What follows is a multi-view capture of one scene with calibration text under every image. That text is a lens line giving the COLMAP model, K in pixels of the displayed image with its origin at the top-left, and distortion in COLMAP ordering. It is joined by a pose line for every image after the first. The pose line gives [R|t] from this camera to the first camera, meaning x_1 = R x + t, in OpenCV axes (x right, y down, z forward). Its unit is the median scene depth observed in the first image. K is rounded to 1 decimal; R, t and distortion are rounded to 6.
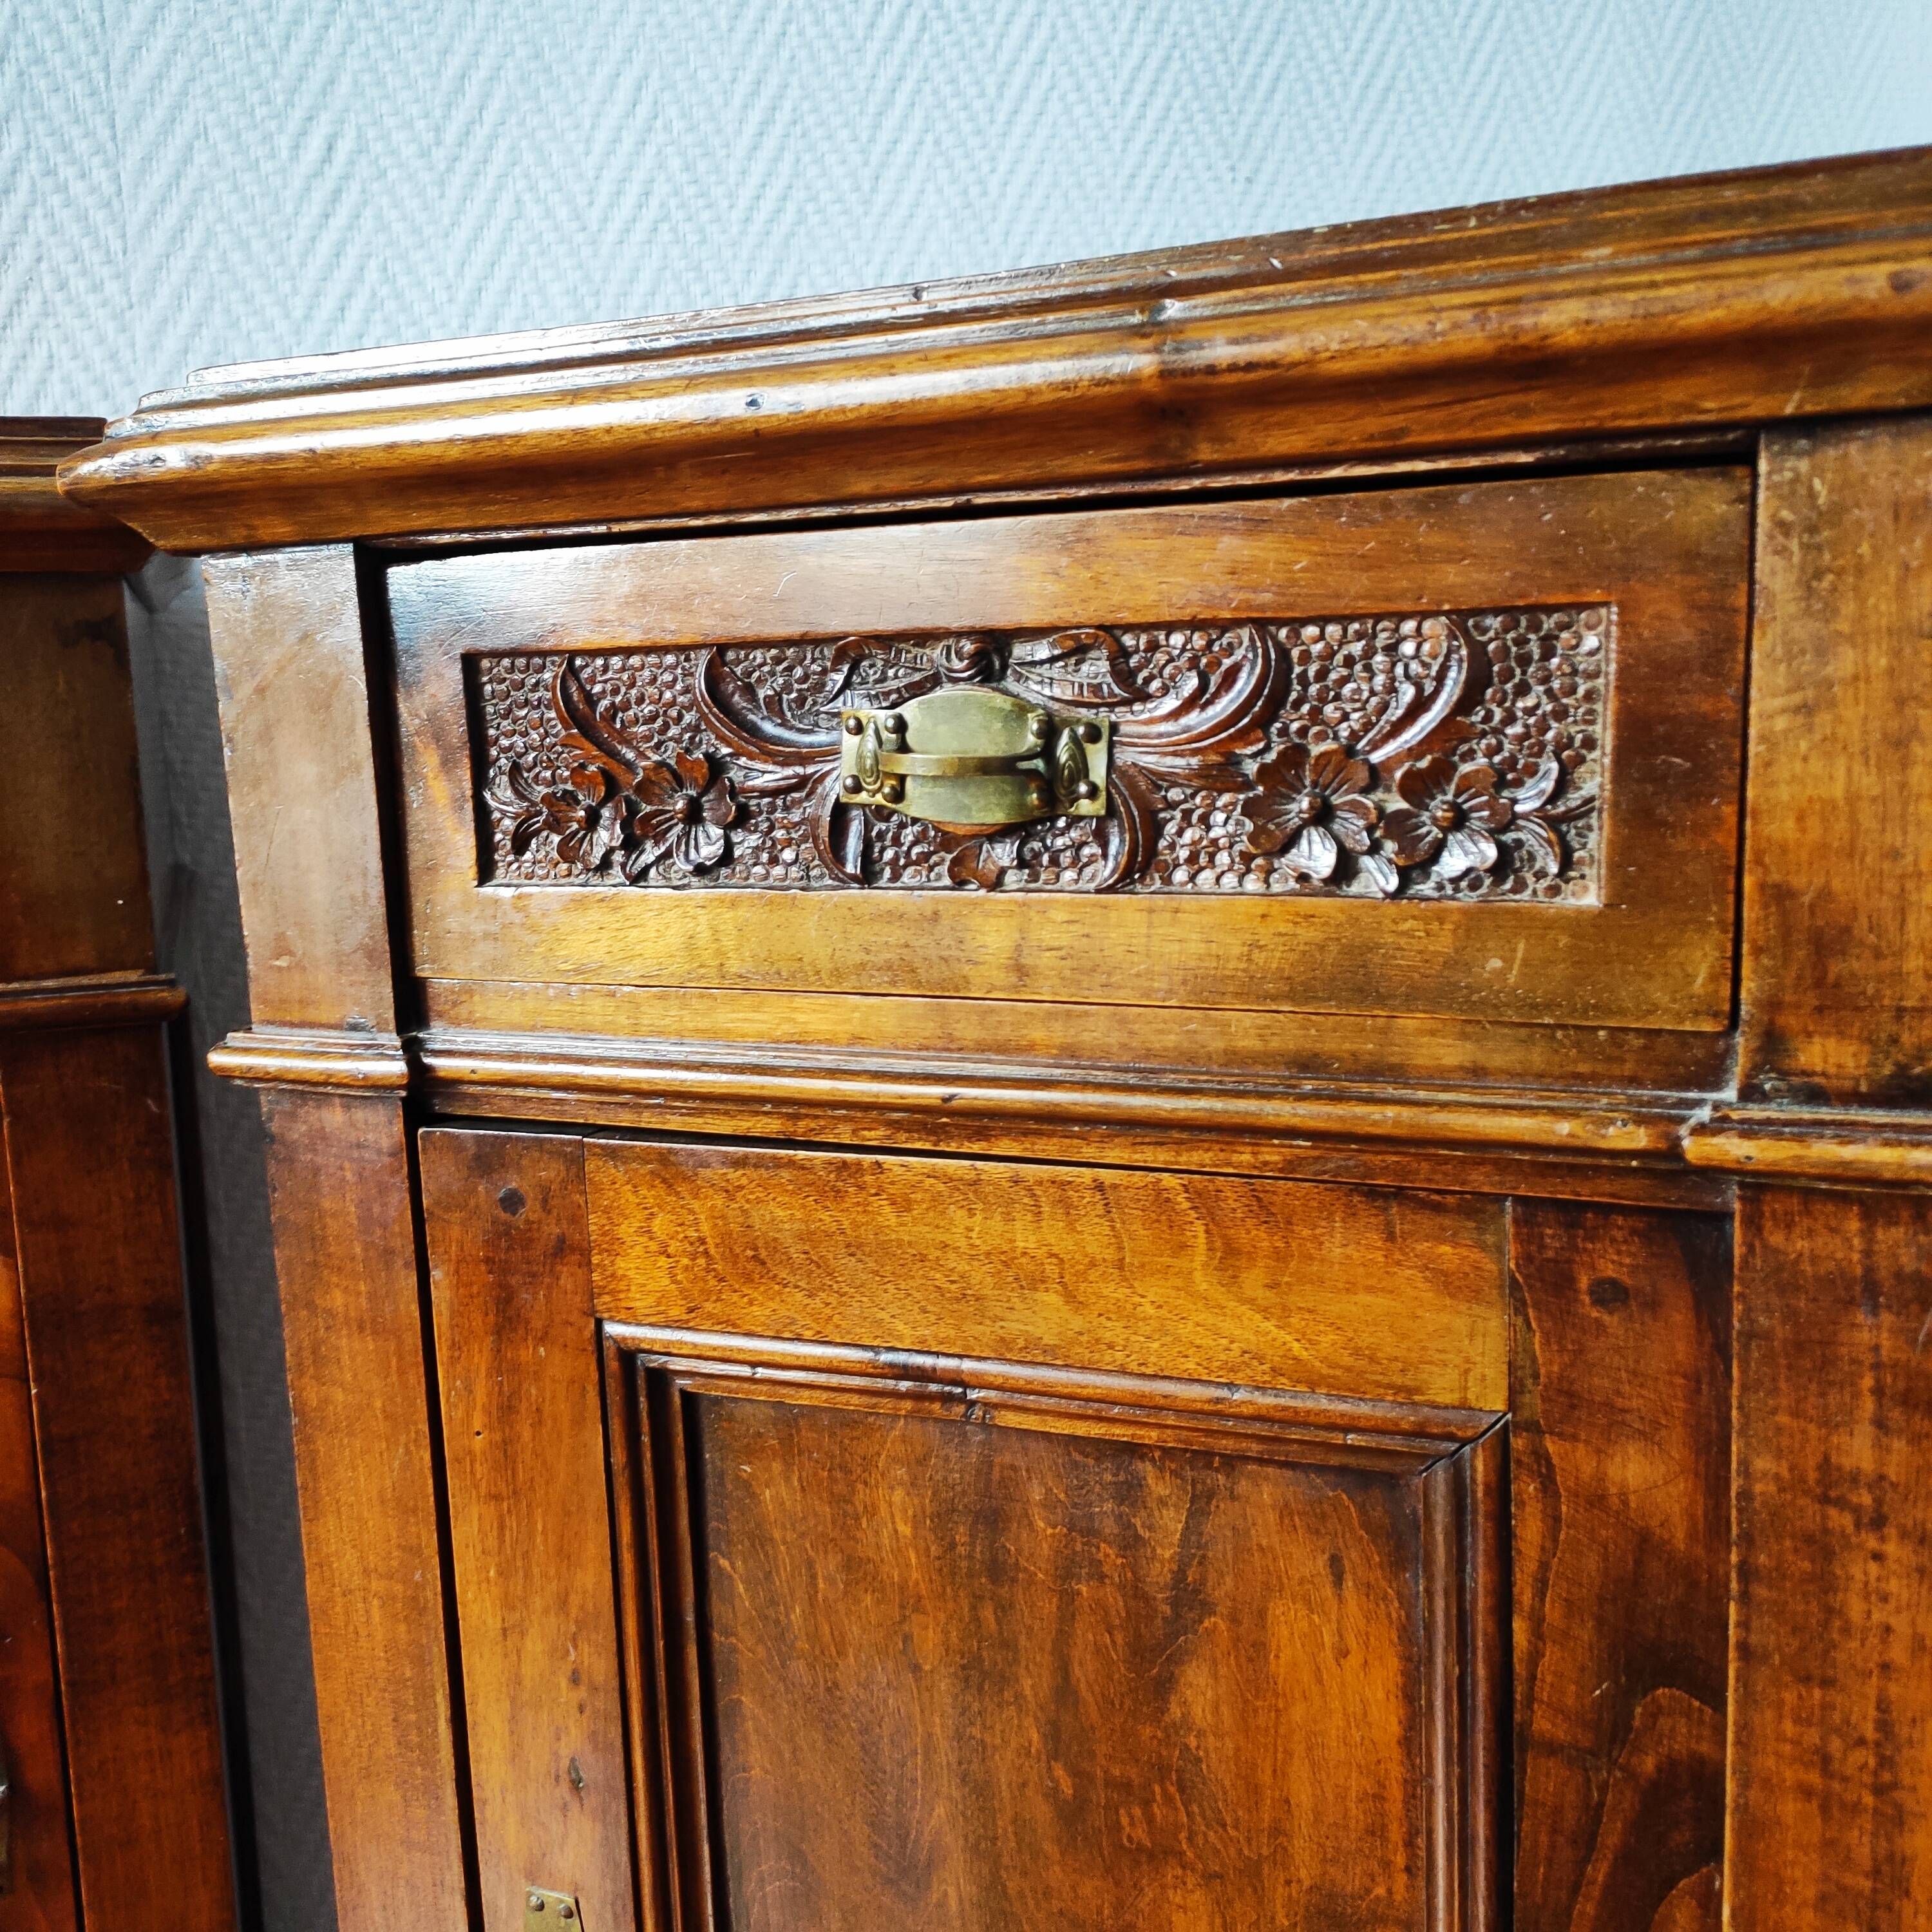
lens RADIAL K [[1820.8, 0, 956.2], [0, 1820.8, 943.2], [0, 0, 1]] dist [0.085630, -0.132372]
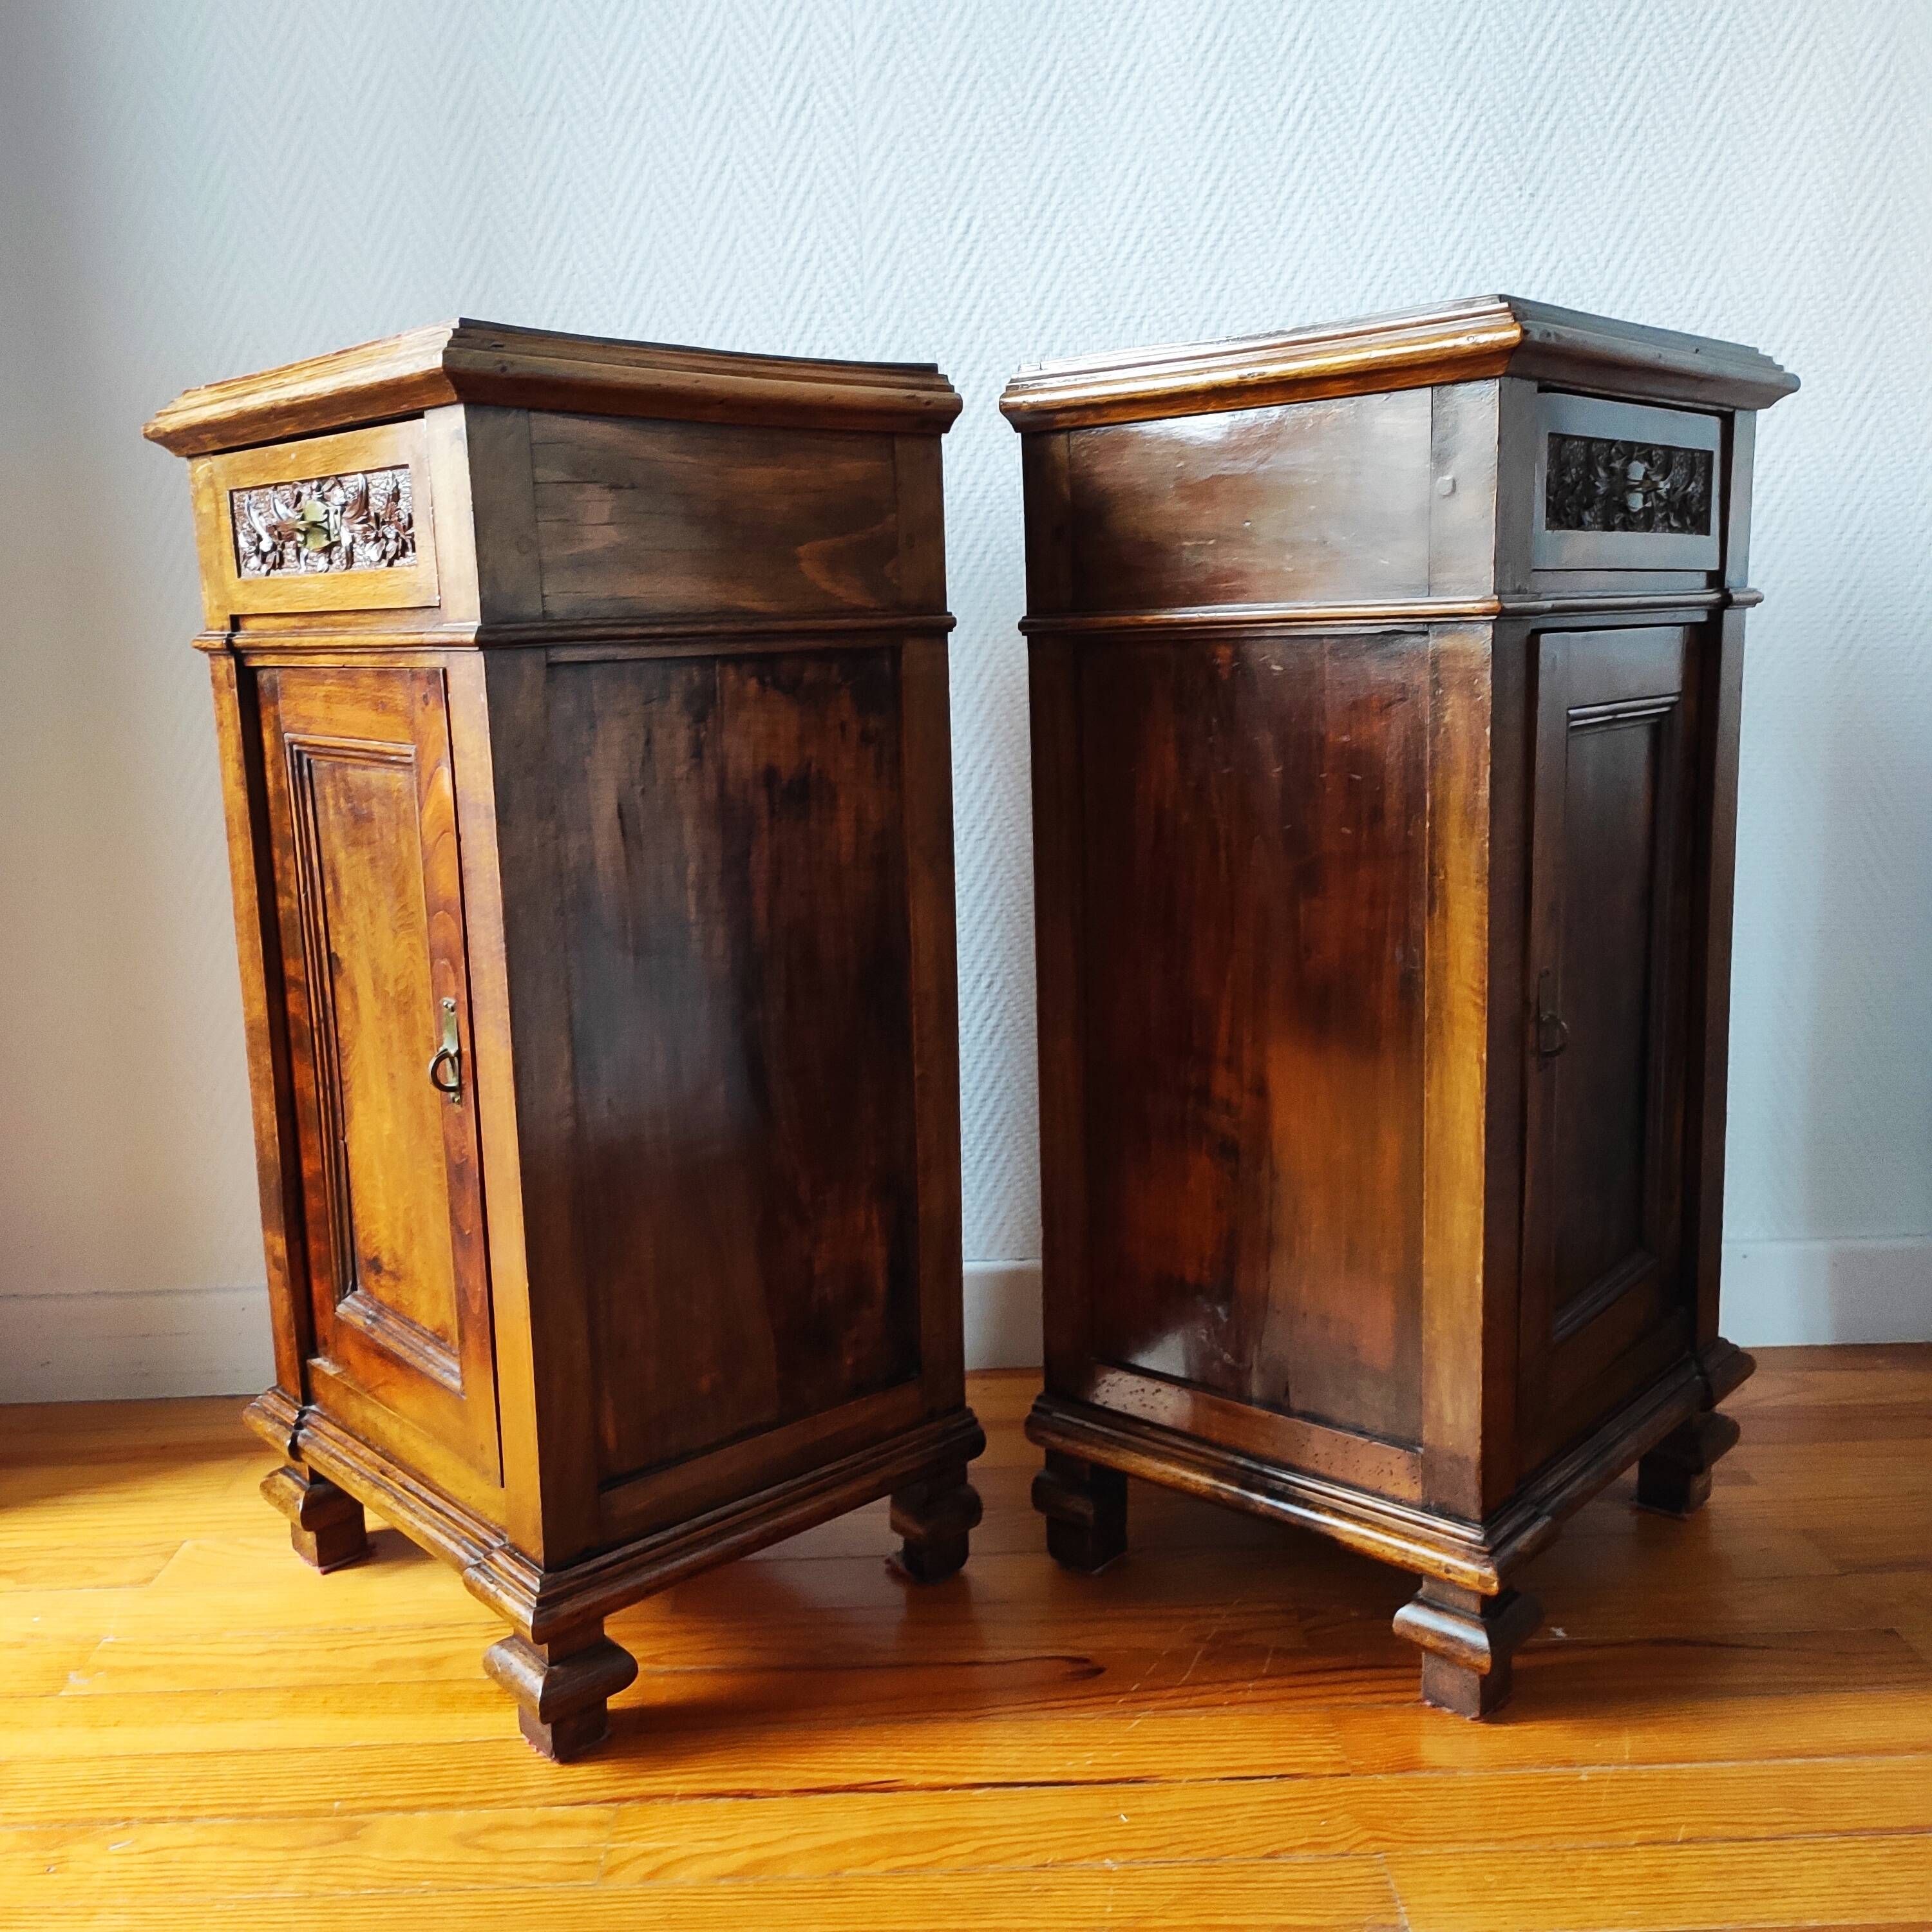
lens RADIAL K [[1856.2, 0, 970.2], [0, 1856.2, 968.7], [0, 0, 1]] dist [0.086434, -0.117684]
pose [[0.947471, 0.063342, -0.313506, 0.626528], [-0.054070, 0.997807, 0.038191, 0.501945], [0.315237, -0.019233, 0.948818, -1.671104]]
